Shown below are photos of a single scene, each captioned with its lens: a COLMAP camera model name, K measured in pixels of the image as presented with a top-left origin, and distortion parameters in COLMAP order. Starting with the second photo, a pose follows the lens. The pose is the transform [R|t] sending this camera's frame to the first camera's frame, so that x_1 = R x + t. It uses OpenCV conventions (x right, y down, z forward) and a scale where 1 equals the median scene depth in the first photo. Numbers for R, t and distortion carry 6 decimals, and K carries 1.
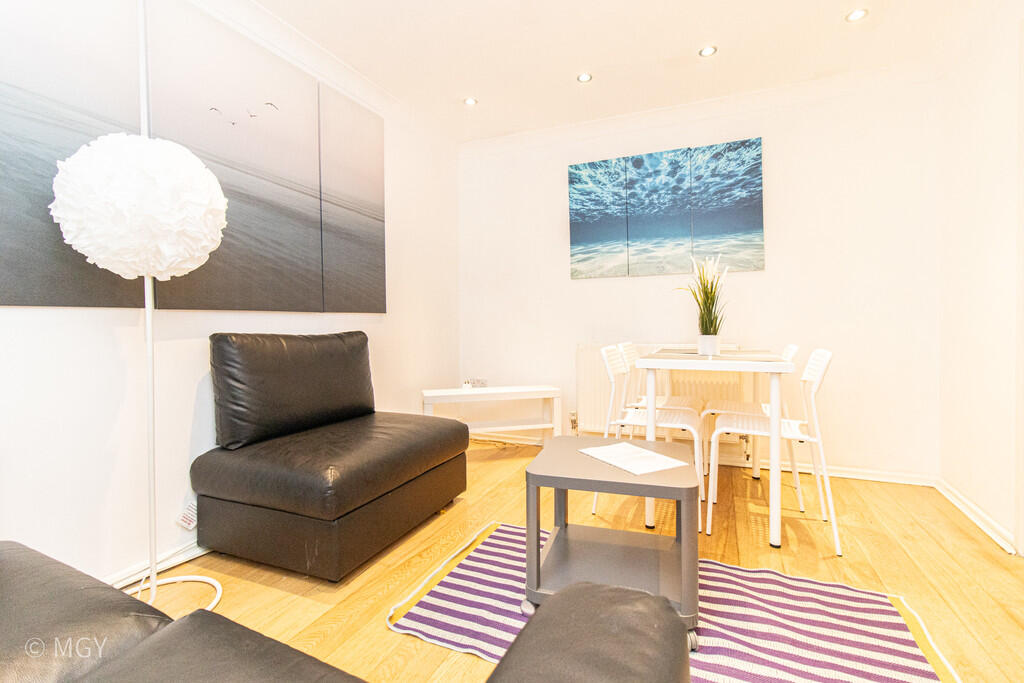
lens RADIAL K [[473.0, 0, 512.4], [0, 473.0, 327.3], [0, 0, 1]] dist [-0.001520, -0.000157]
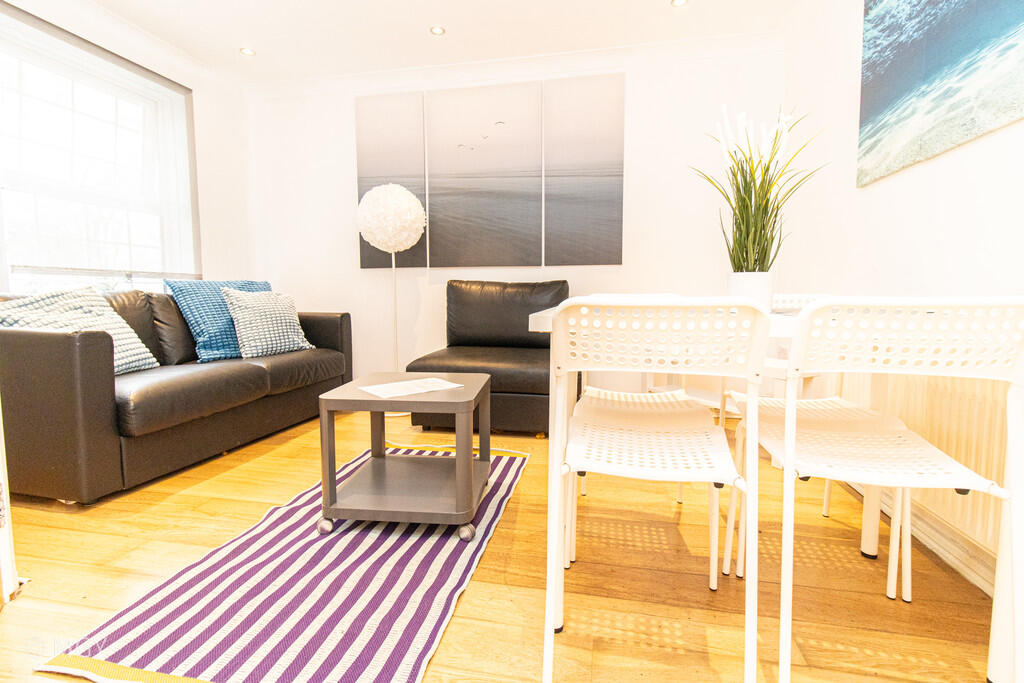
lens RADIAL K [[473.0, 0, 512.4], [0, 473.0, 327.3], [0, 0, 1]] dist [-0.001520, -0.000157]
pose [[0.214437, 0.073520, -0.973967, 0.793949], [-0.010886, 0.997281, 0.072883, 0.039336], [0.976677, -0.005027, 0.214654, 0.606752]]
